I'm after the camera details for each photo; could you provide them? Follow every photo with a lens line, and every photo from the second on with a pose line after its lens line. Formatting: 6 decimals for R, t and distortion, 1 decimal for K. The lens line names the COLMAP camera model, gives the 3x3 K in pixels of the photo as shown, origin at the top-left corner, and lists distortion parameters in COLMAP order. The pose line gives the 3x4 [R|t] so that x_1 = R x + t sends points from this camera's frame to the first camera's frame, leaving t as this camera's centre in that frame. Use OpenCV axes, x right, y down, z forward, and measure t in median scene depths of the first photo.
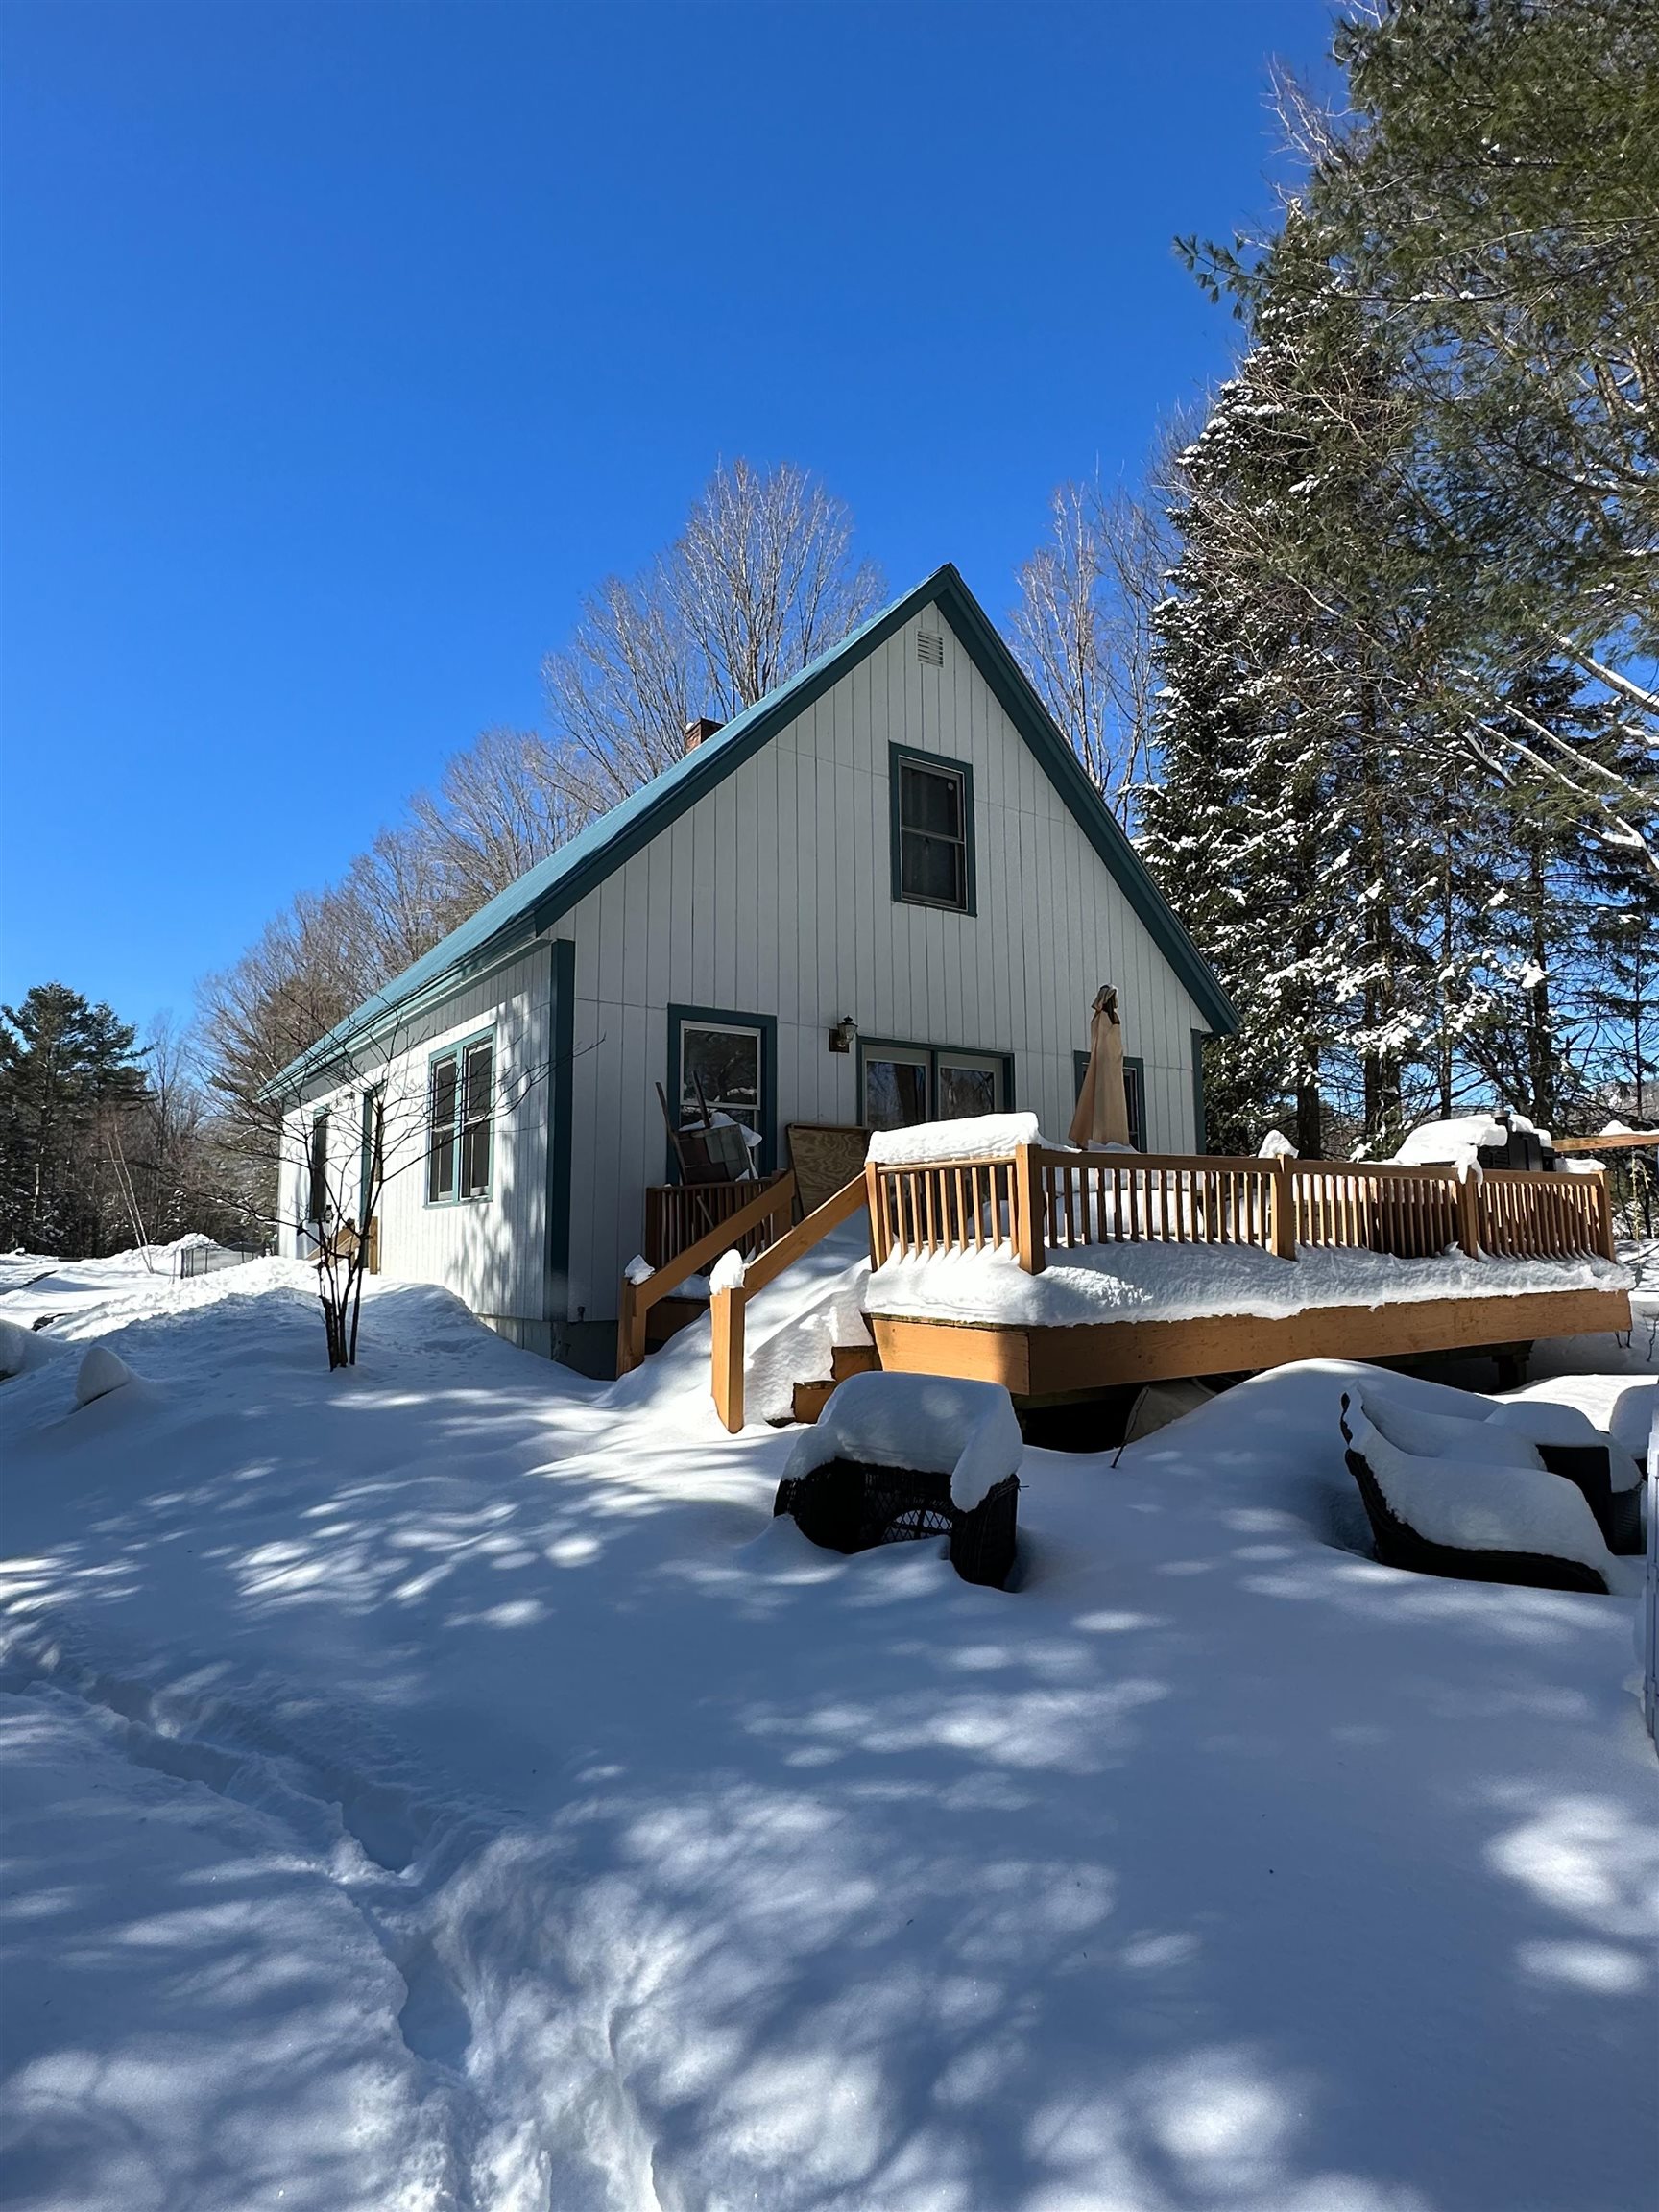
lens RADIAL K [[1233.1, 0, 825.3], [0, 1233.1, 1102.1], [0, 0, 1]] dist [0.001931, 0.002011]
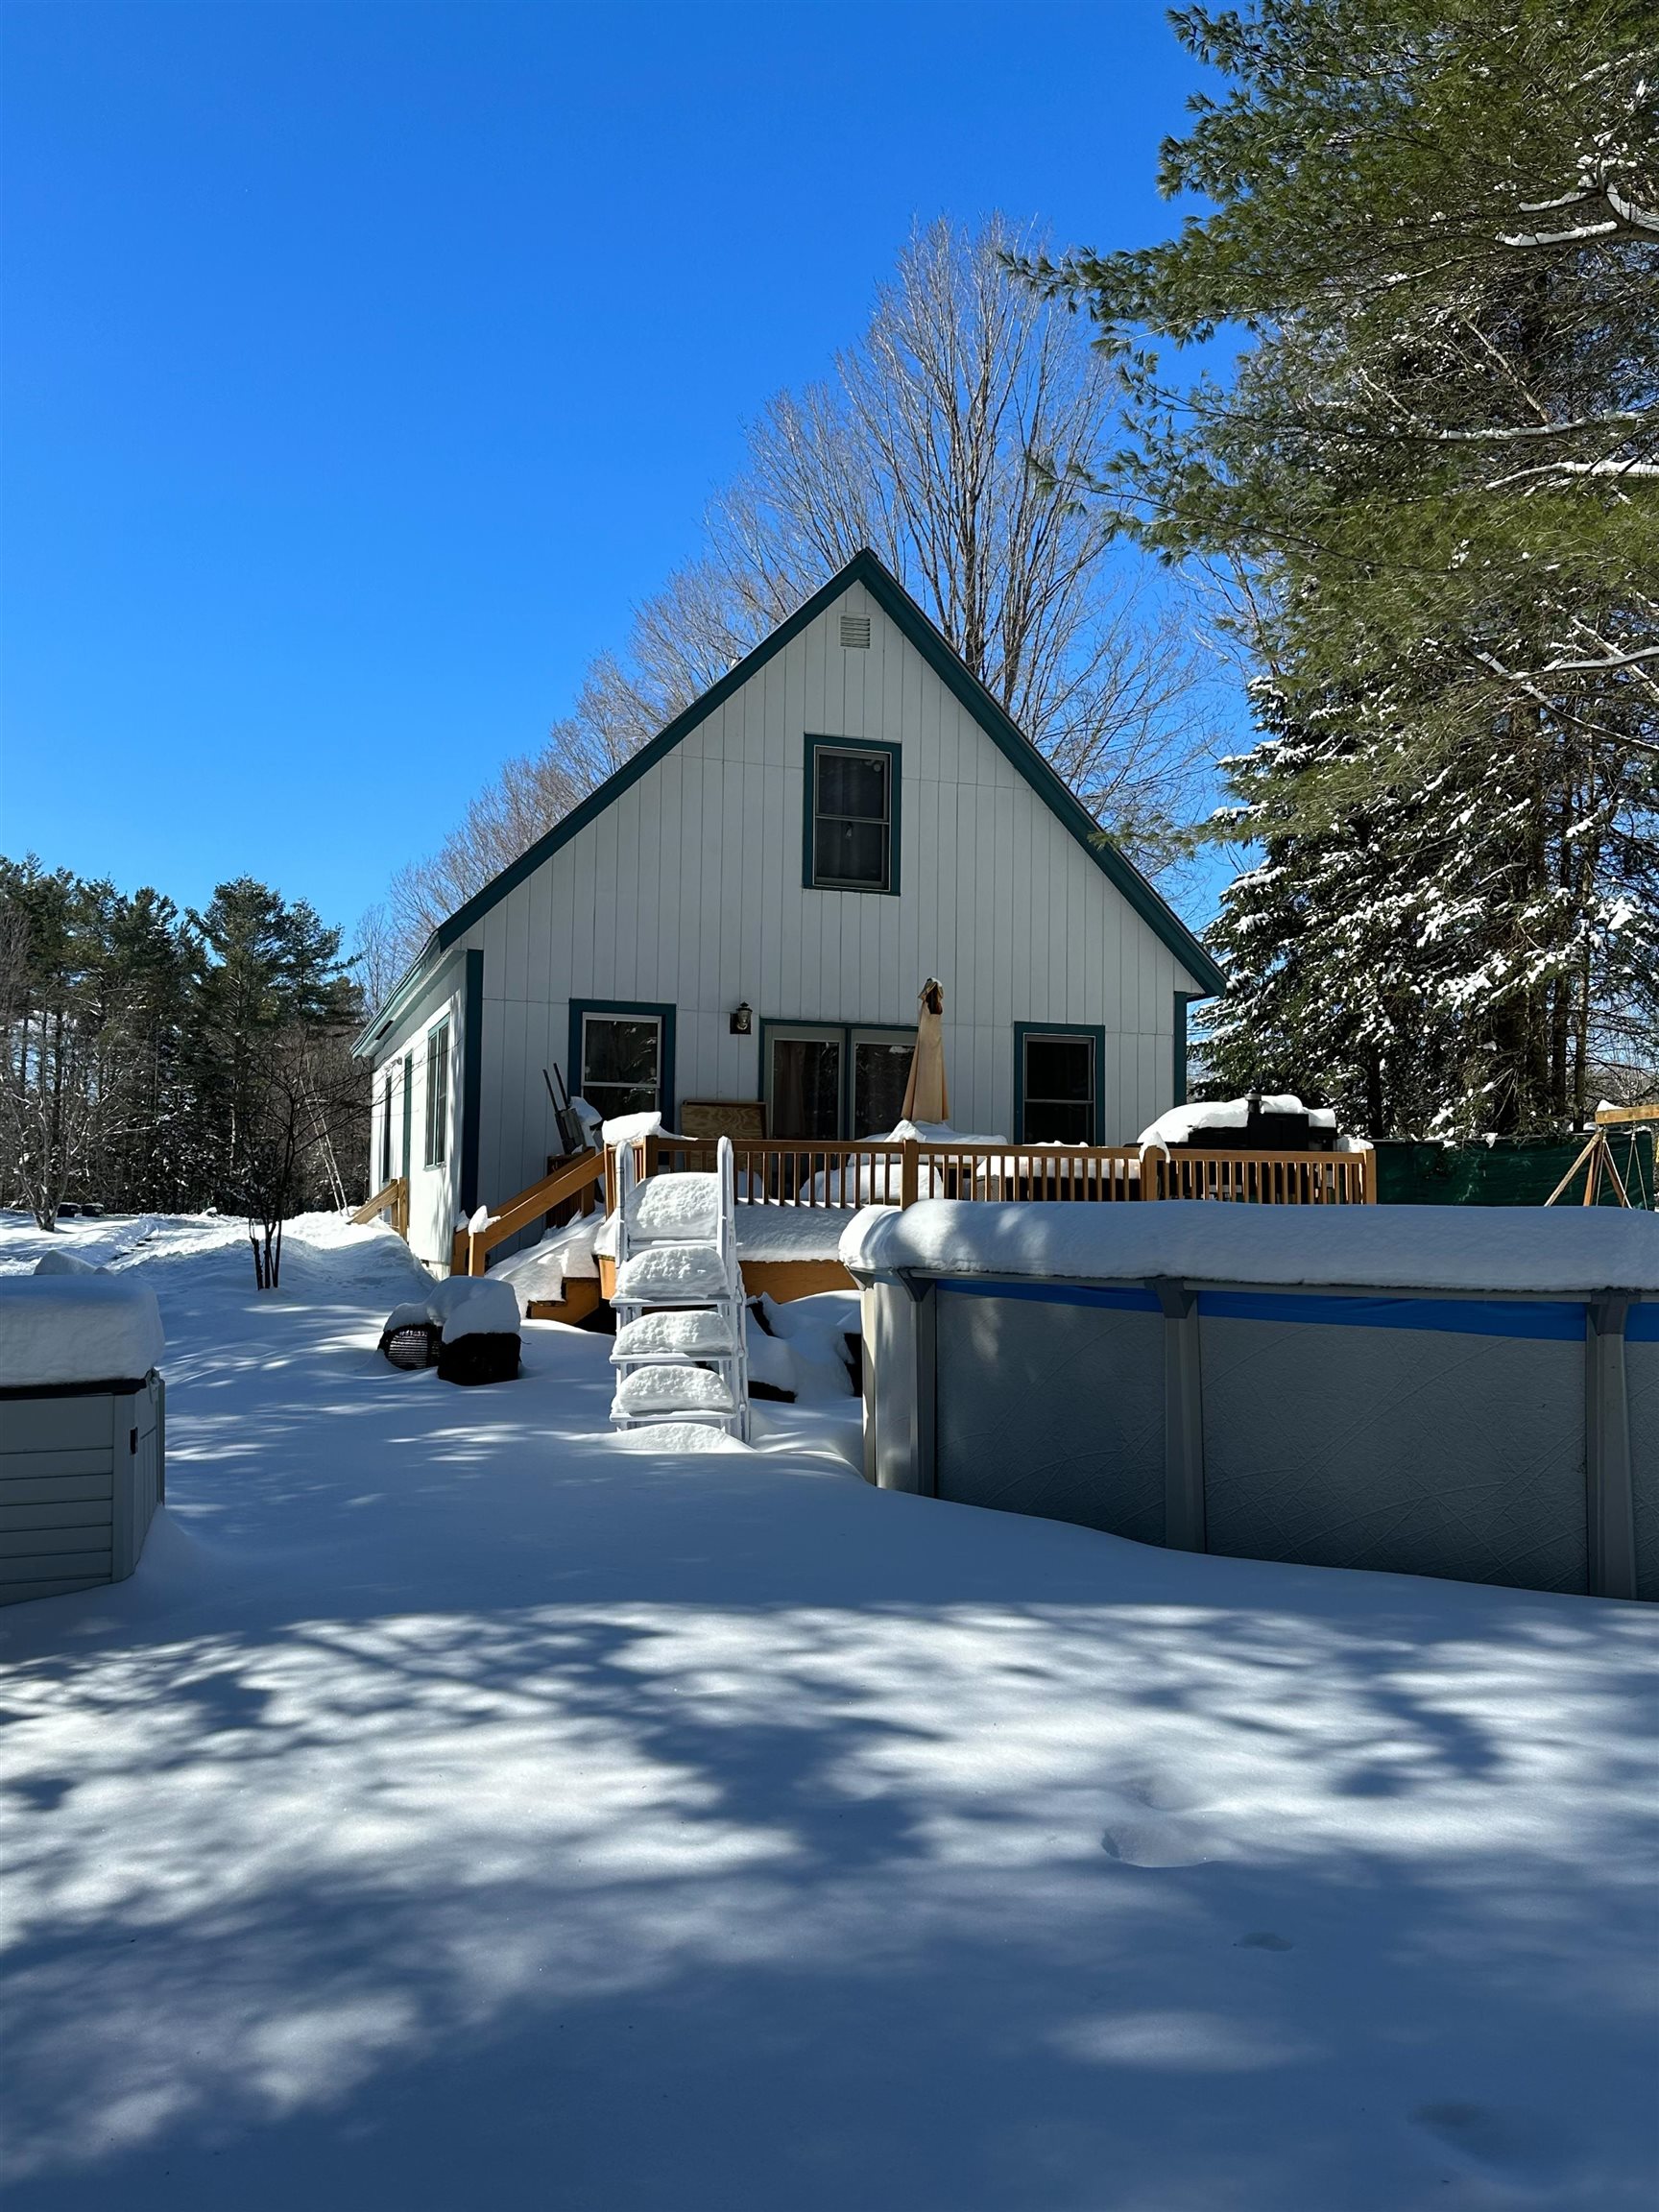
lens RADIAL K [[1902.0, 0, 847.2], [0, 1902.0, 1111.2], [0, 0, 1]] dist [0.146843, -0.000142]
pose [[0.961322, 0.002771, -0.275412, 0.526174], [0.013230, 0.998331, 0.056221, -0.060782], [0.275108, -0.057690, 0.959681, -0.560949]]
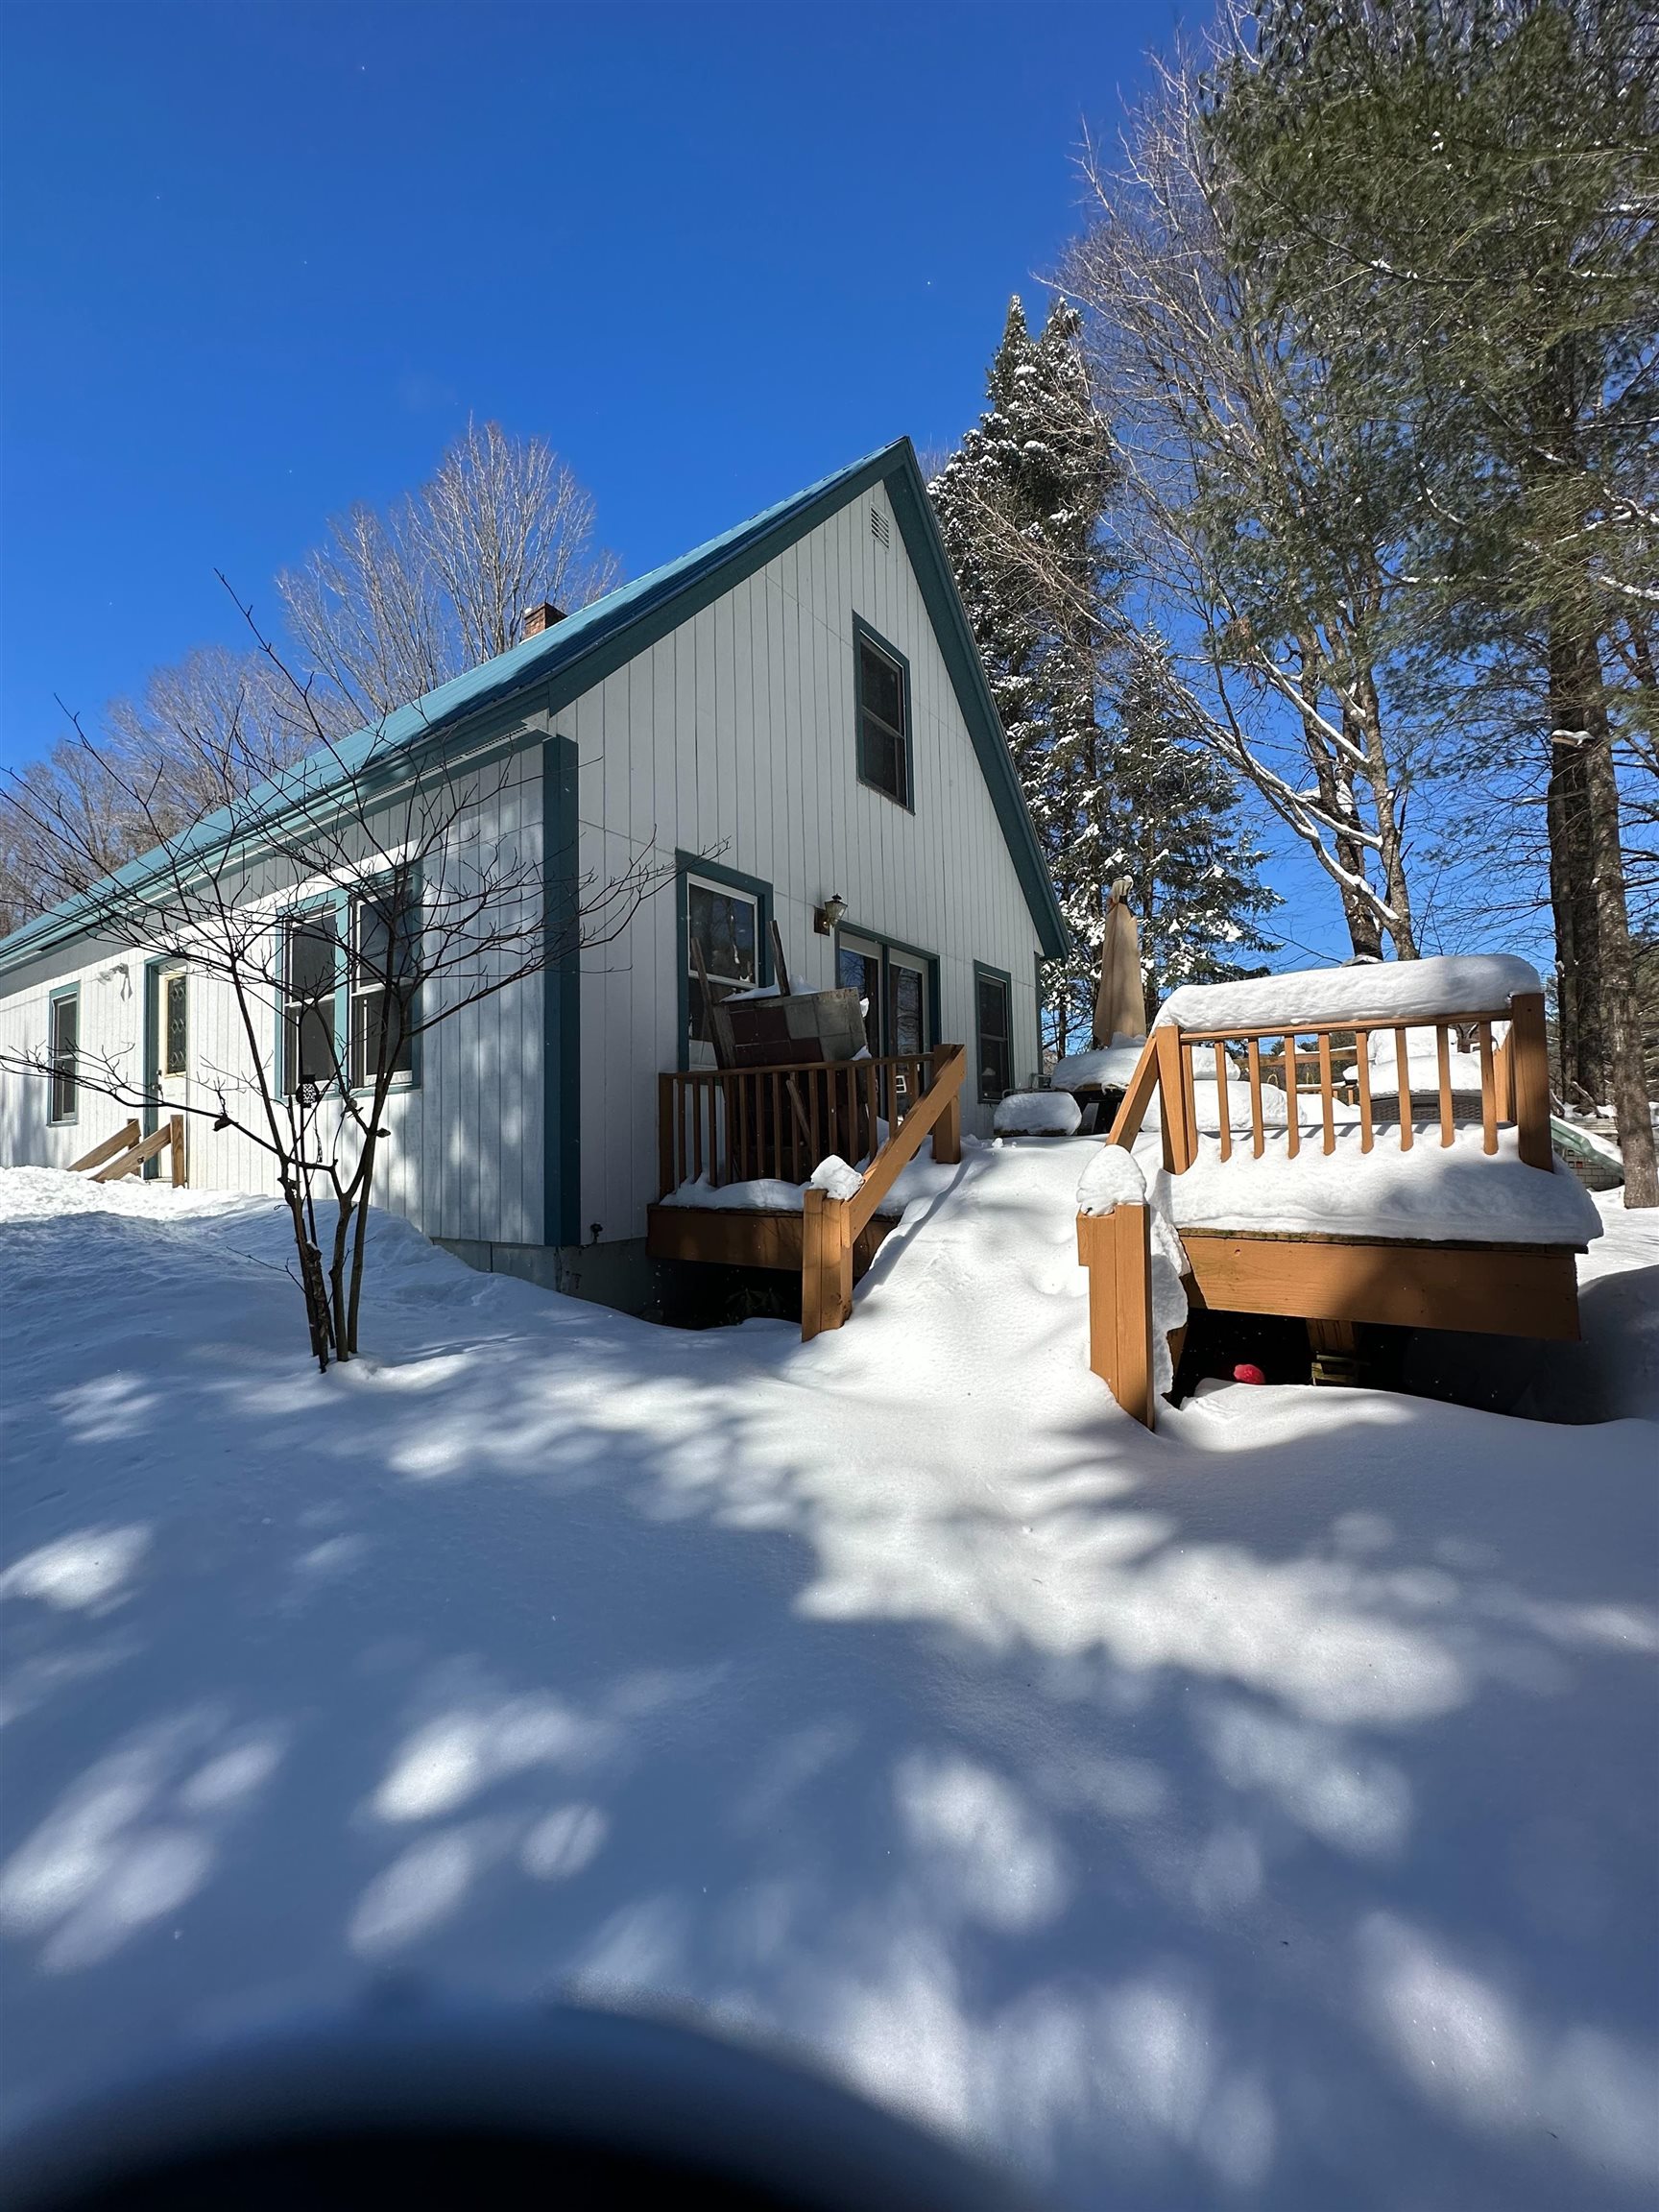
lens RADIAL K [[876.8, 0, 831.2], [0, 876.8, 1112.1], [0, 0, 1]] dist [-0.004321, 0.001265]
pose [[0.924575, 0.000806, 0.380999, -0.214689], [-0.030541, 0.996936, 0.072006, 0.041533], [-0.379774, -0.078211, 0.921767, 0.351441]]
